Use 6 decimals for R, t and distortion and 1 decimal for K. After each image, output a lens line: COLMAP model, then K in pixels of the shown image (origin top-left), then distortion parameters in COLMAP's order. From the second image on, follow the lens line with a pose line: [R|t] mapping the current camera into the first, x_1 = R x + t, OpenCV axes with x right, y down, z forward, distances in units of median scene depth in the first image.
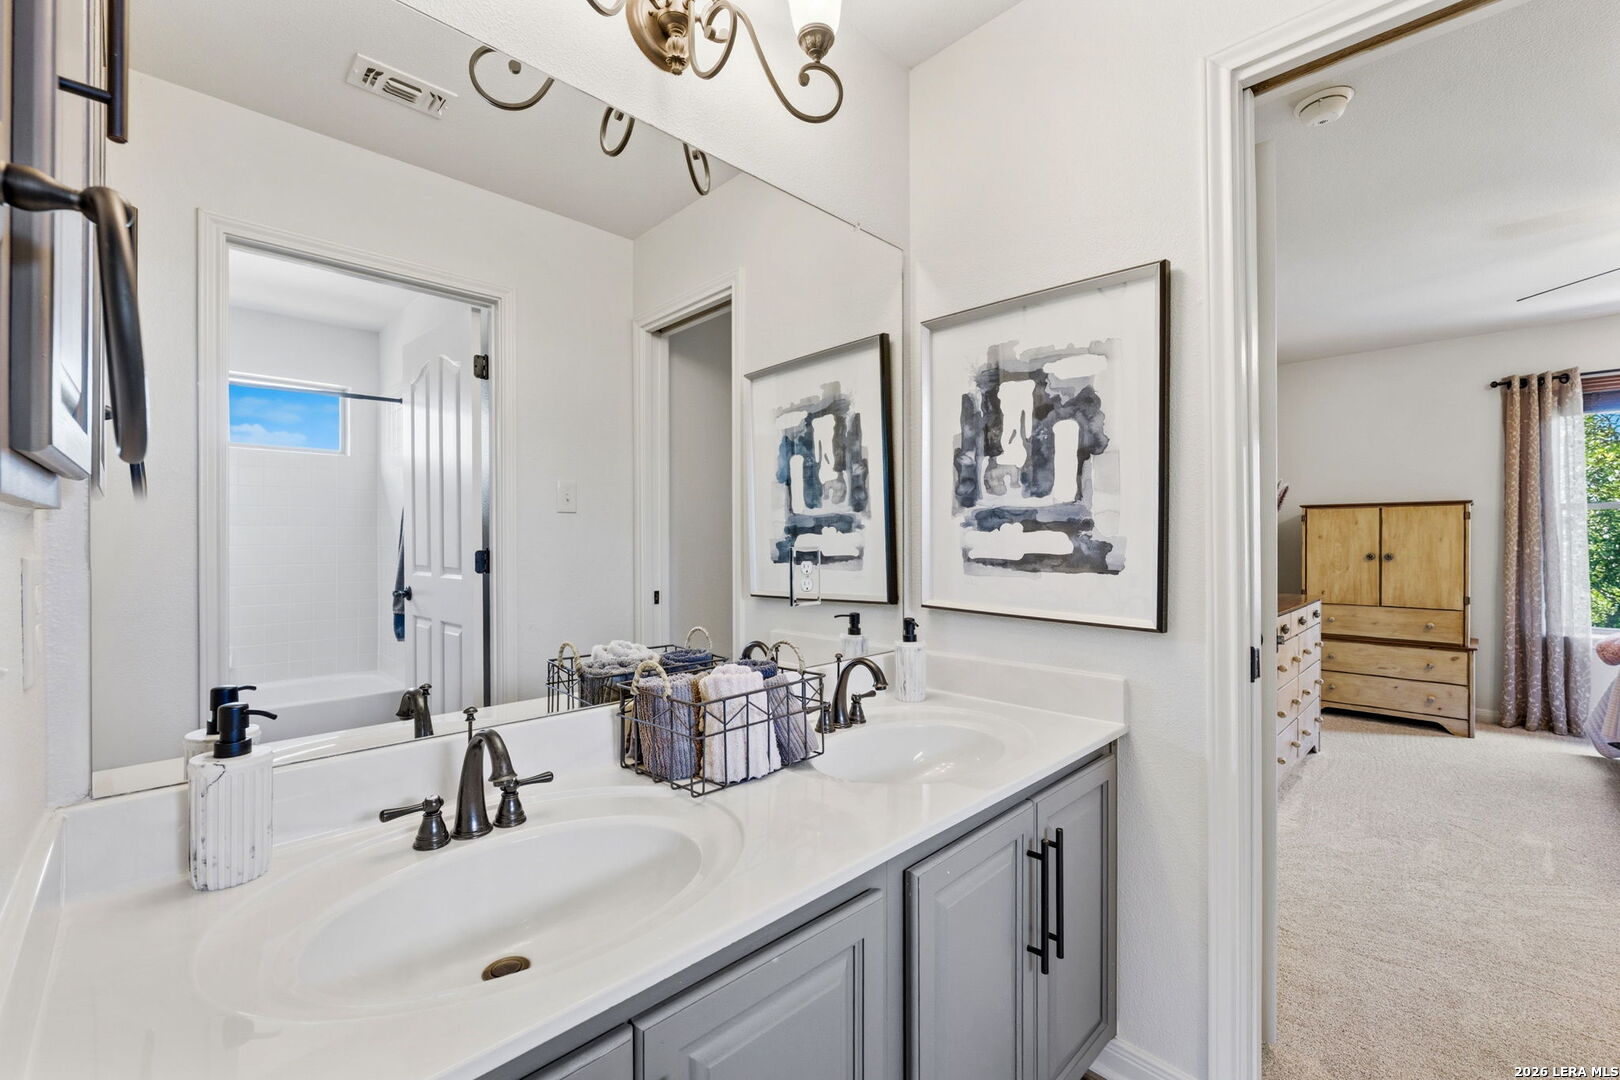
lens RADIAL K [[662.6, 0, 818.1], [0, 662.6, 539.6], [0, 0, 1]] dist [-0.008537, -0.000173]
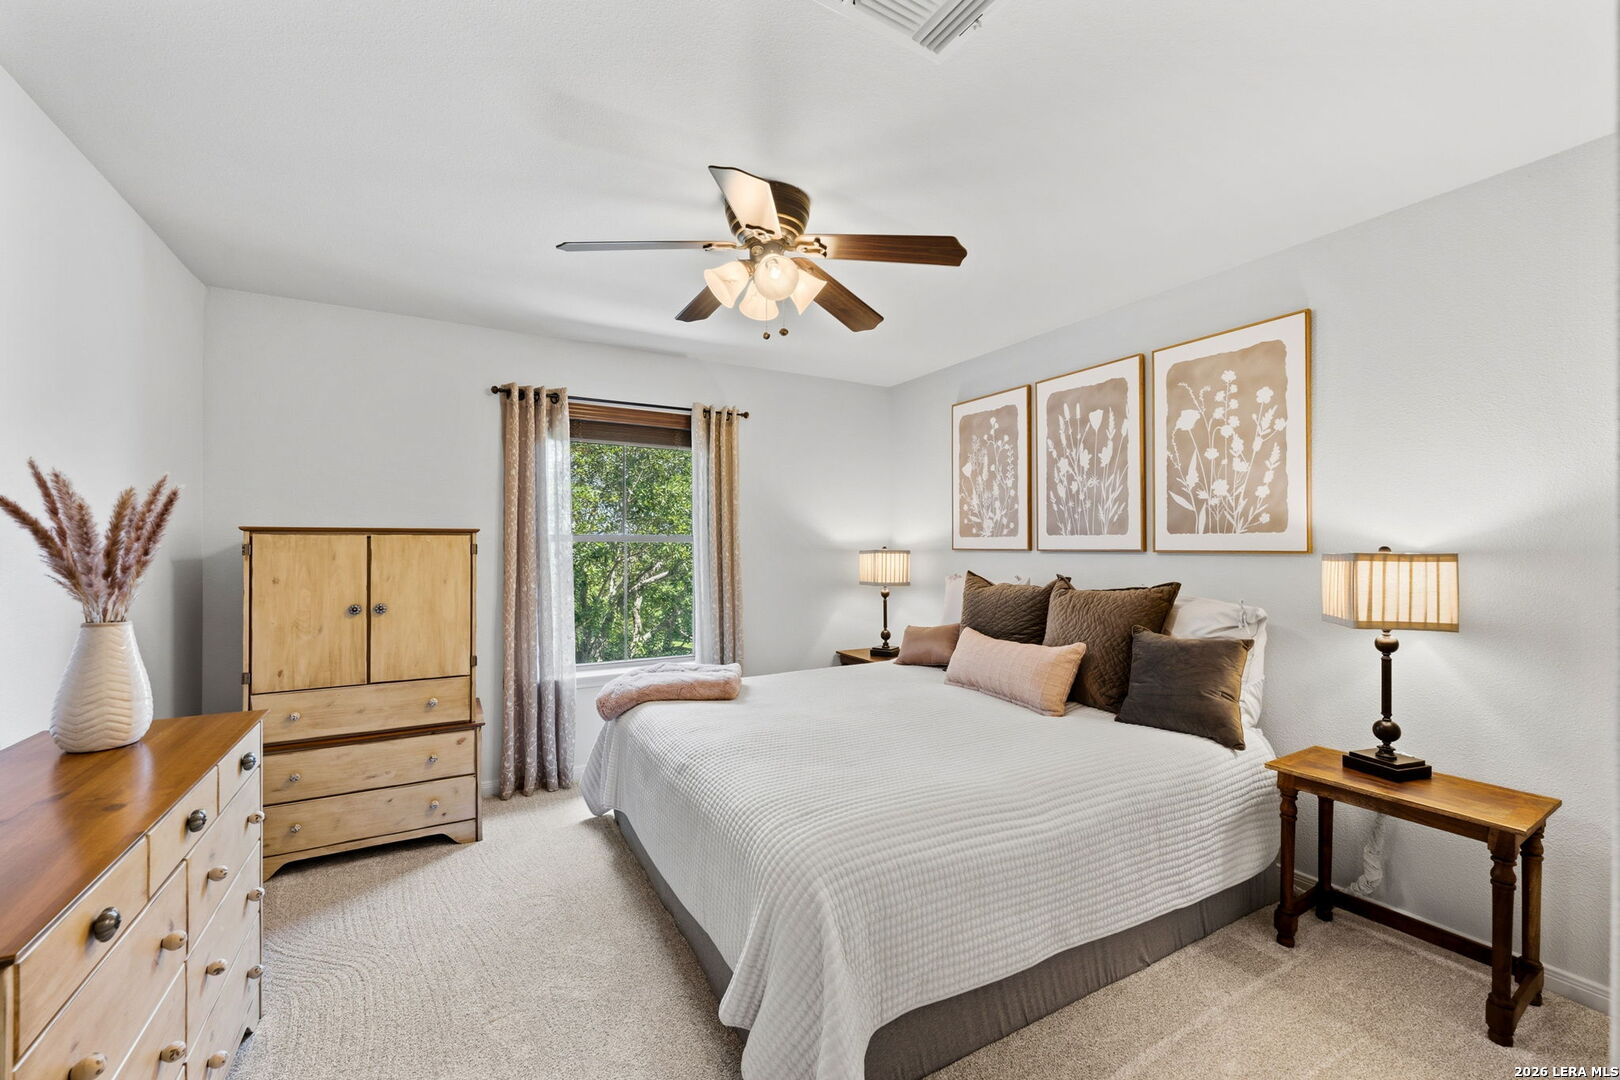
lens RADIAL K [[662.6, 0, 813.8], [0, 662.6, 546.1], [0, 0, 1]] dist [-0.008537, -0.000173]
pose [[0.262972, 0.003798, 0.964796, 0.338313], [0.000034, 0.999992, -0.003946, -0.035477], [-0.964803, 0.001071, 0.262970, 0.401755]]
